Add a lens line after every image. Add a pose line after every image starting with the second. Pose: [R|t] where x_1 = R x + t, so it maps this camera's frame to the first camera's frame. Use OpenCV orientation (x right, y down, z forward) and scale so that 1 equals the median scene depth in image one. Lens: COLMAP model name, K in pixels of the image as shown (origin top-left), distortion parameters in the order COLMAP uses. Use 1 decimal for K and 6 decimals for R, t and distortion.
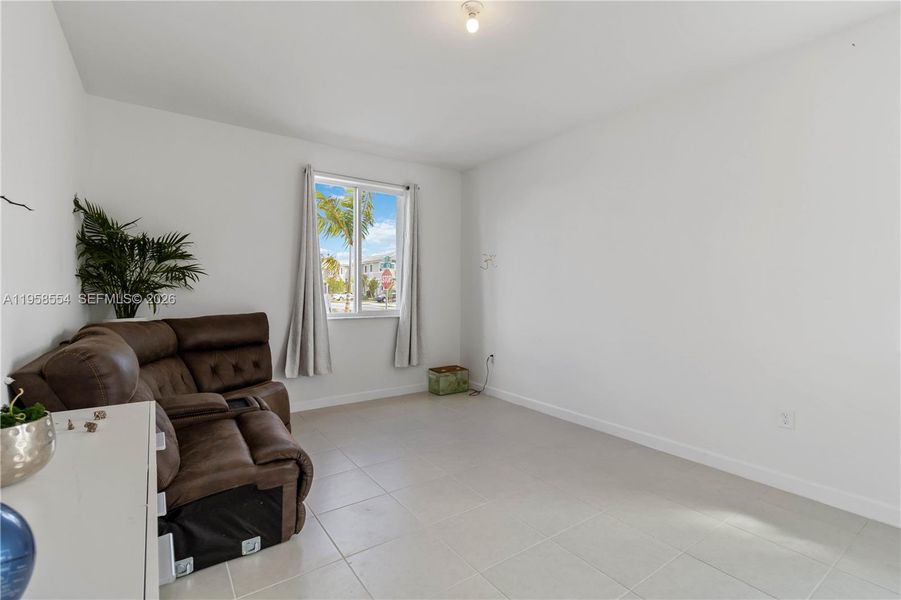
lens RADIAL K [[420.8, 0, 450.5], [0, 420.8, 300.0], [0, 0, 1]] dist [-0.000455, -0.000033]
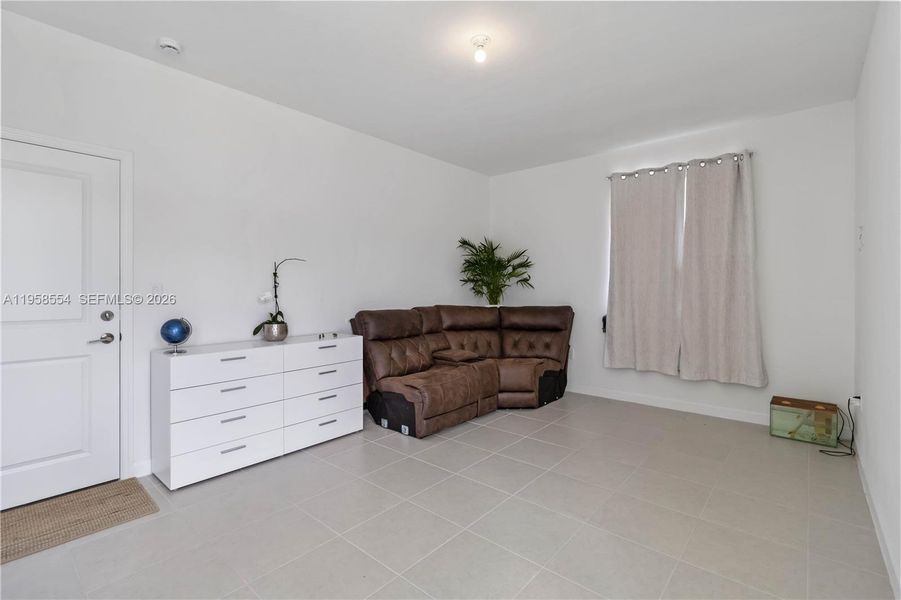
lens RADIAL K [[415.7, 0, 453.0], [0, 415.7, 291.2], [0, 0, 1]] dist [-0.001232, 0.000037]
pose [[0.256050, 0.010223, -0.966610, 0.766924], [-0.023151, 0.999722, 0.004441, -0.013128], [0.966386, 0.021240, 0.256215, 0.432023]]
